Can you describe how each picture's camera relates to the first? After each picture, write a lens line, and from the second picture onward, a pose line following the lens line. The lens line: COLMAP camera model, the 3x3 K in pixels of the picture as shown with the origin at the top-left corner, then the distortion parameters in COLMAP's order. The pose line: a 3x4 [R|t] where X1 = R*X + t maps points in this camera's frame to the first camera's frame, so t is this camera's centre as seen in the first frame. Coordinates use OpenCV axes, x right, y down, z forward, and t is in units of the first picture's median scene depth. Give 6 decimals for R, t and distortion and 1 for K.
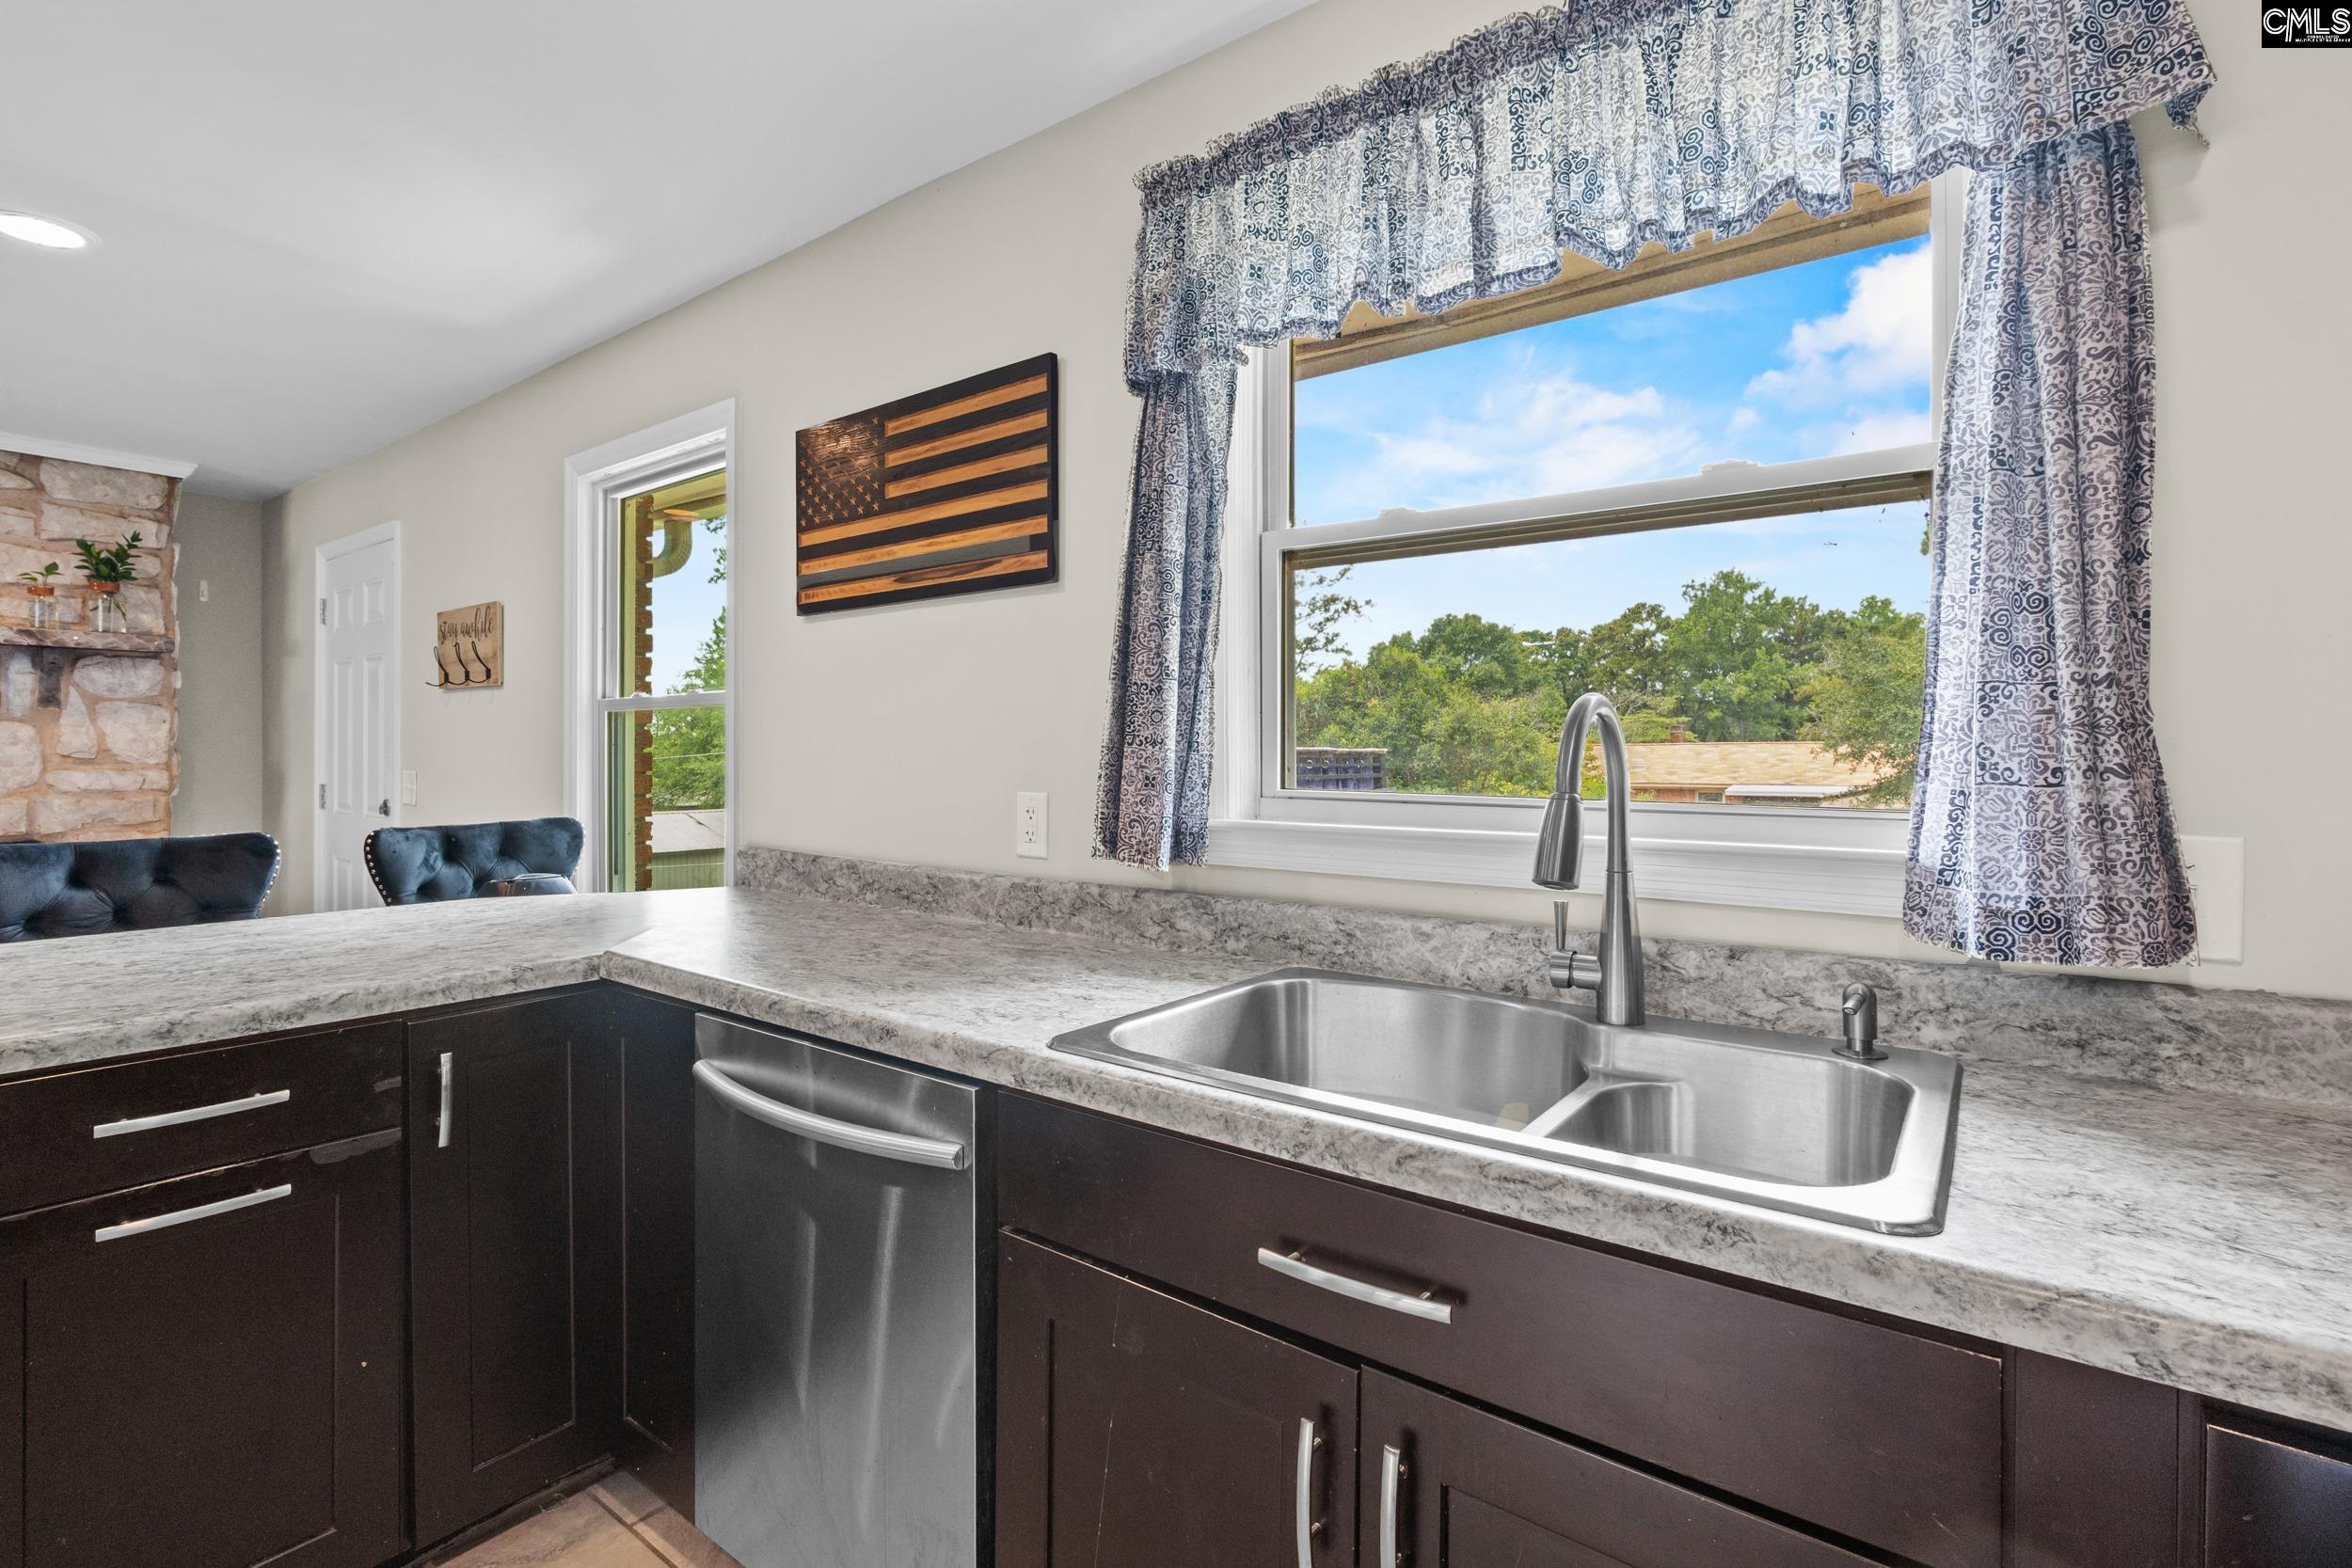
lens RADIAL K [[1085.3, 0, 1199.6], [0, 1085.3, 749.9], [0, 0, 1]] dist [-0.003861, -0.001530]
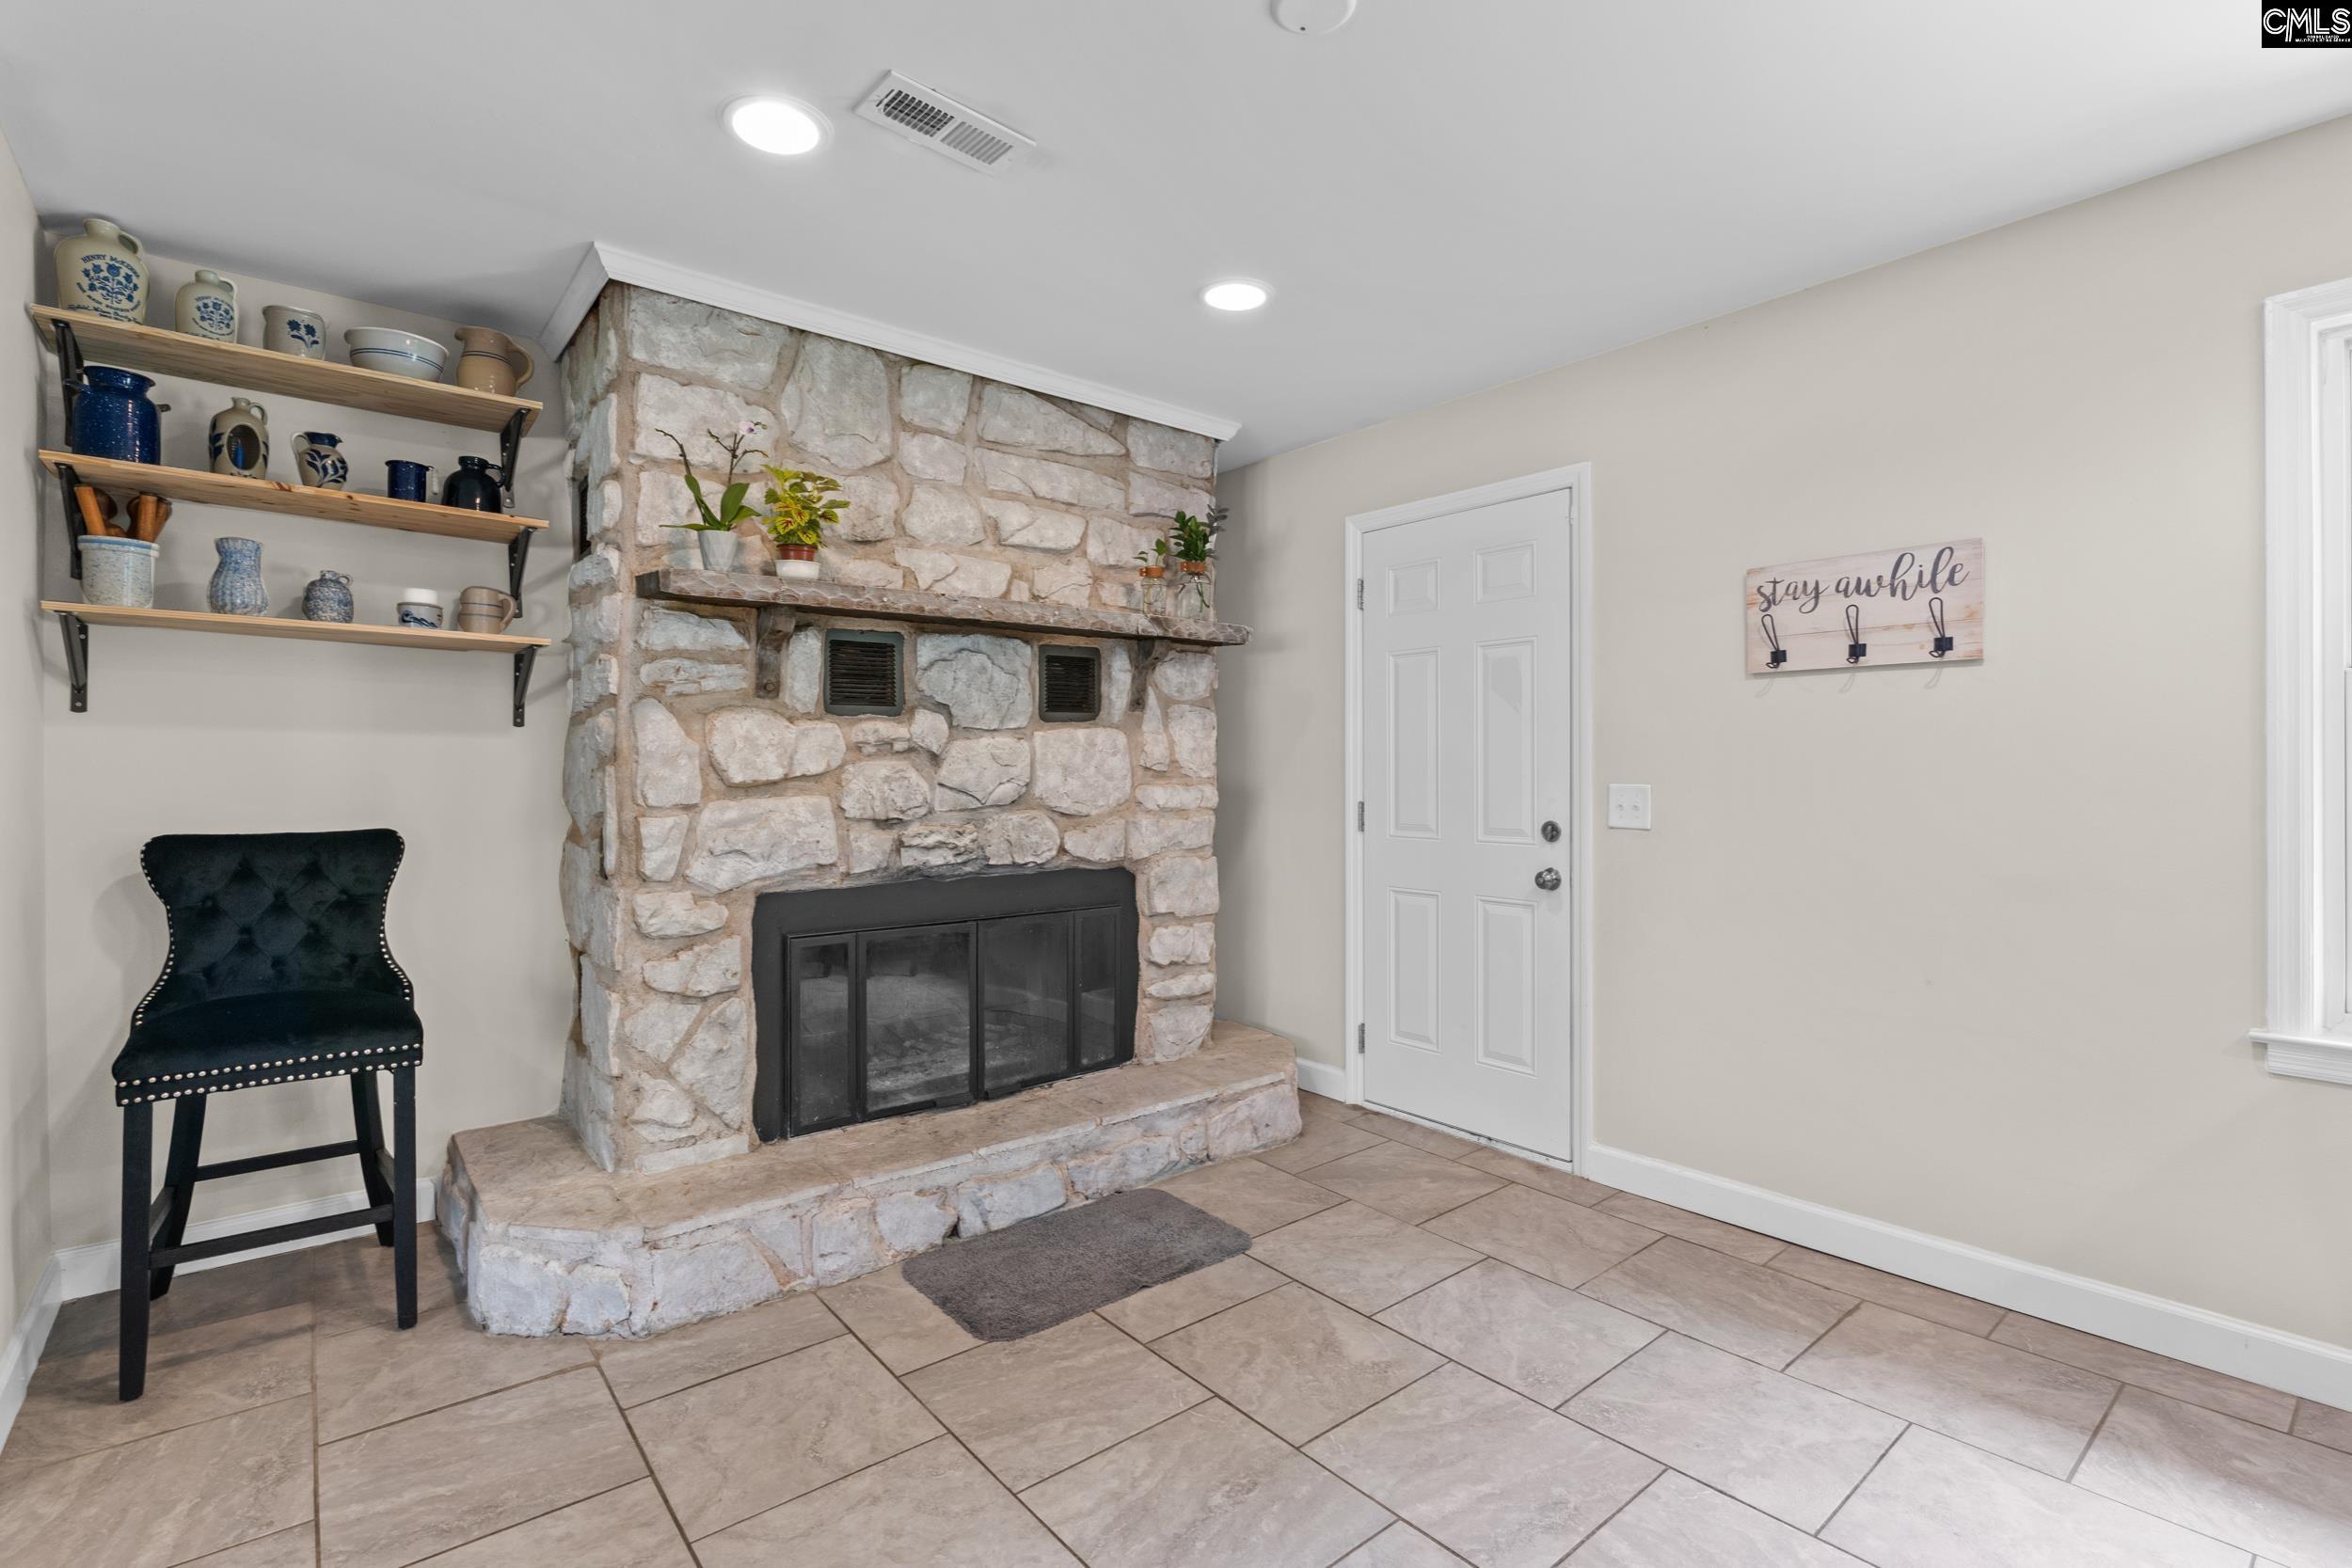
lens RADIAL K [[1085.3, 0, 1176.9], [0, 1085.3, 777.3], [0, 0, 1]] dist [-0.003861, -0.001530]
pose [[0.973474, -0.003627, -0.228769, -0.832431], [0.006073, 0.999932, 0.009987, 0.004338], [0.228717, -0.011111, 0.973430, 0.169030]]
